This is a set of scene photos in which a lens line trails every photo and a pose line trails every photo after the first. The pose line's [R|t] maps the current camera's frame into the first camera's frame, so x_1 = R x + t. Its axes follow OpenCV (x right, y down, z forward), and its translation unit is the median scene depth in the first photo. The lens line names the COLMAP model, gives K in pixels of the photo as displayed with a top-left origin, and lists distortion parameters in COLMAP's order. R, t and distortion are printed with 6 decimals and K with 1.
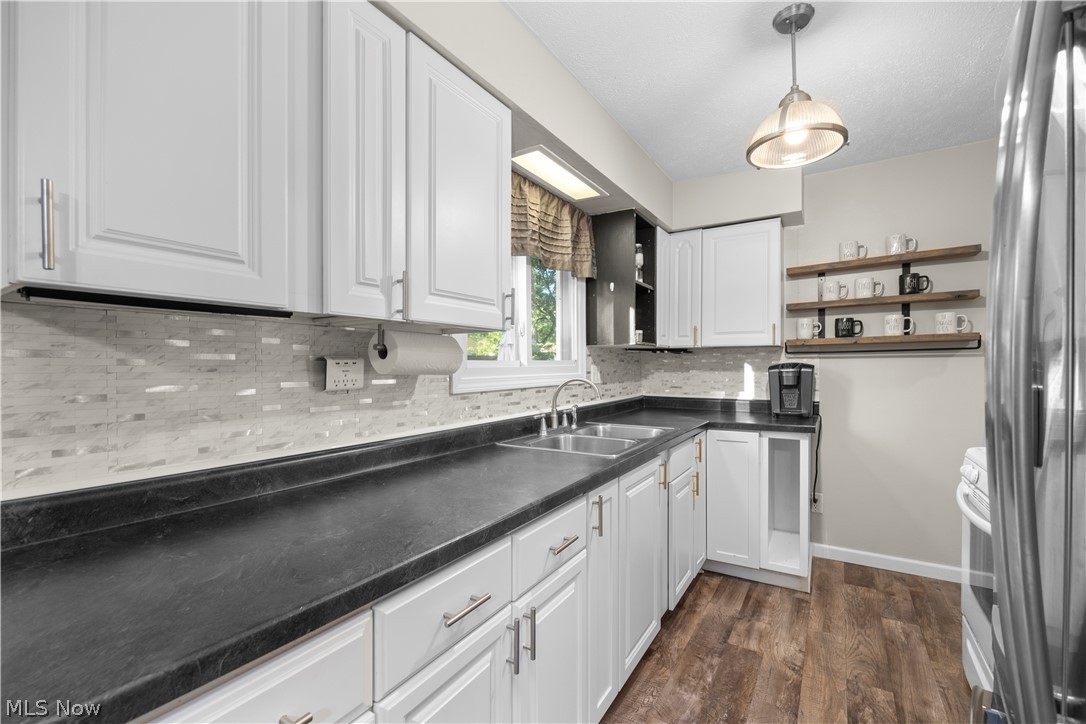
lens RADIAL K [[471.0, 0, 541.9], [0, 471.0, 366.3], [0, 0, 1]] dist [-0.015024, 0.000174]
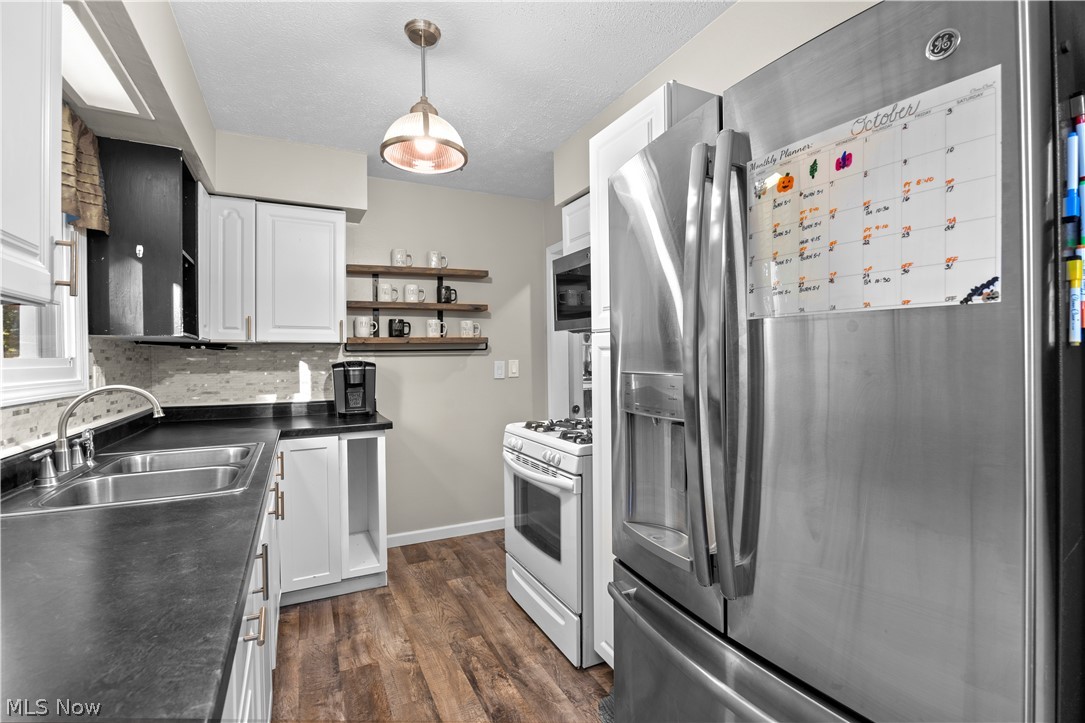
lens RADIAL K [[500.9, 0, 545.3], [0, 500.9, 358.0], [0, 0, 1]] dist [-0.016982, -0.000965]
pose [[0.498237, 0.002311, 0.867038, -0.193699], [0.009614, 0.999920, -0.008189, -0.001503], [-0.866988, 0.012415, 0.498175, 0.140833]]
